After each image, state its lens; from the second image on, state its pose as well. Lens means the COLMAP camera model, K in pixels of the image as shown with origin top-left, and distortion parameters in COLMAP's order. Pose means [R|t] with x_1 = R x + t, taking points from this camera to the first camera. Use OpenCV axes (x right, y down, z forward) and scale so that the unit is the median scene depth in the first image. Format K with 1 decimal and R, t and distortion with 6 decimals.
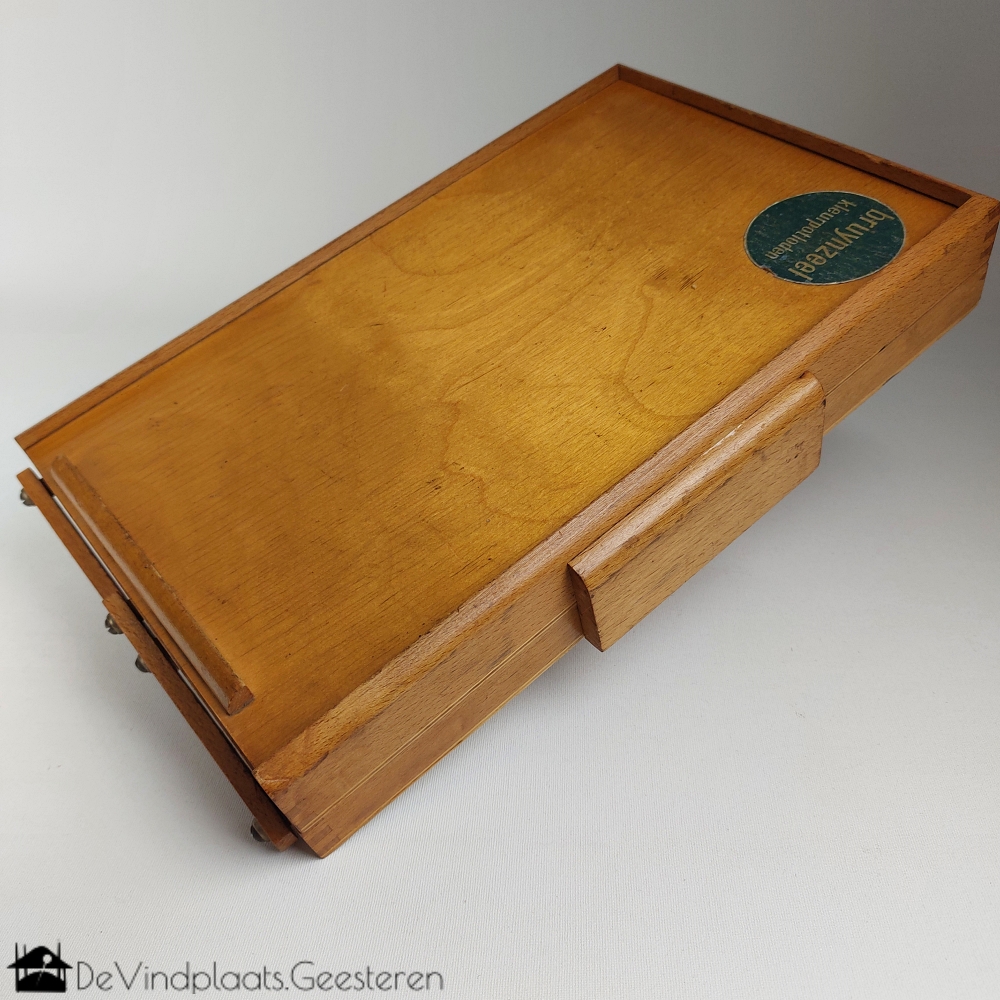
lens RADIAL K [[966.0, 0, 501.1], [0, 966.0, 512.6], [0, 0, 1]] dist [0.103939, -0.202736]
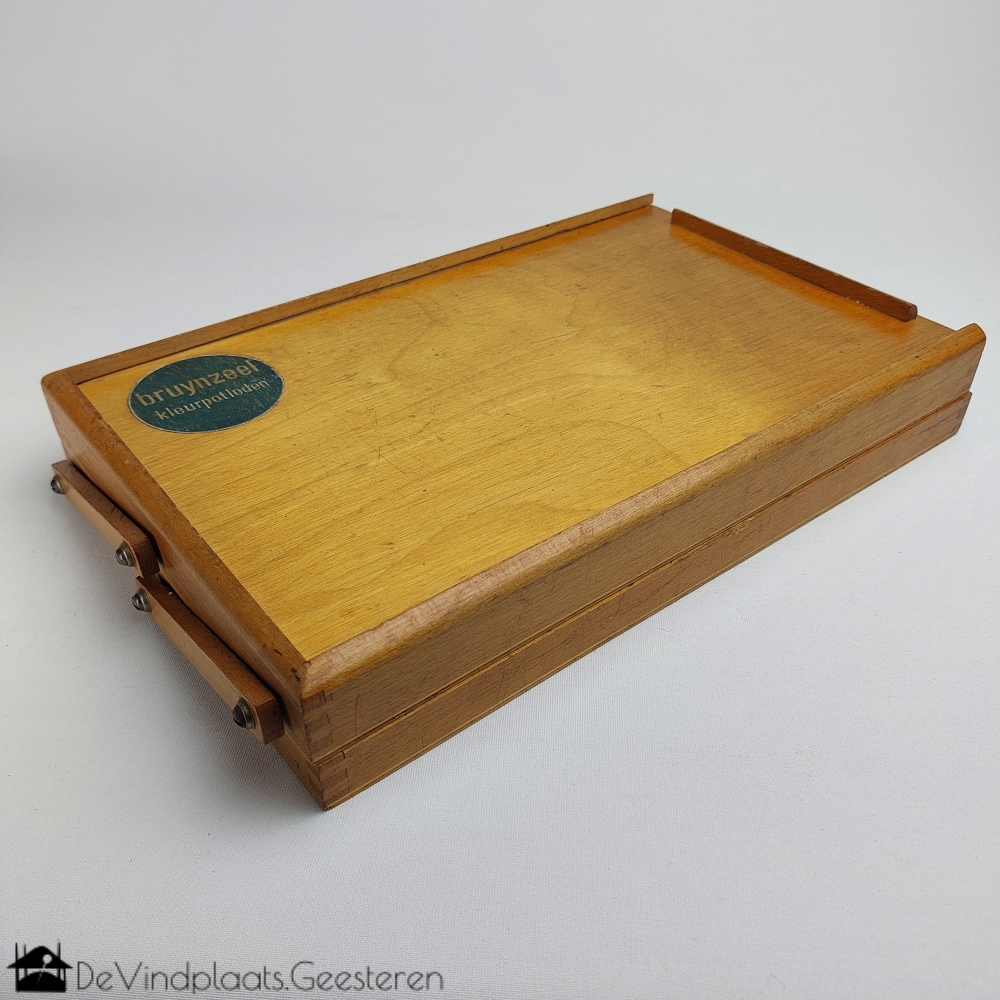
lens RADIAL K [[966.0, 0, 501.1], [0, 966.0, 512.6], [0, 0, 1]] dist [0.103939, -0.202736]
pose [[-0.983862, 0.121730, 0.131140, -0.088652], [0.134426, 0.019152, 0.990738, -1.248522], [0.118091, 0.992379, -0.035206, 1.201131]]
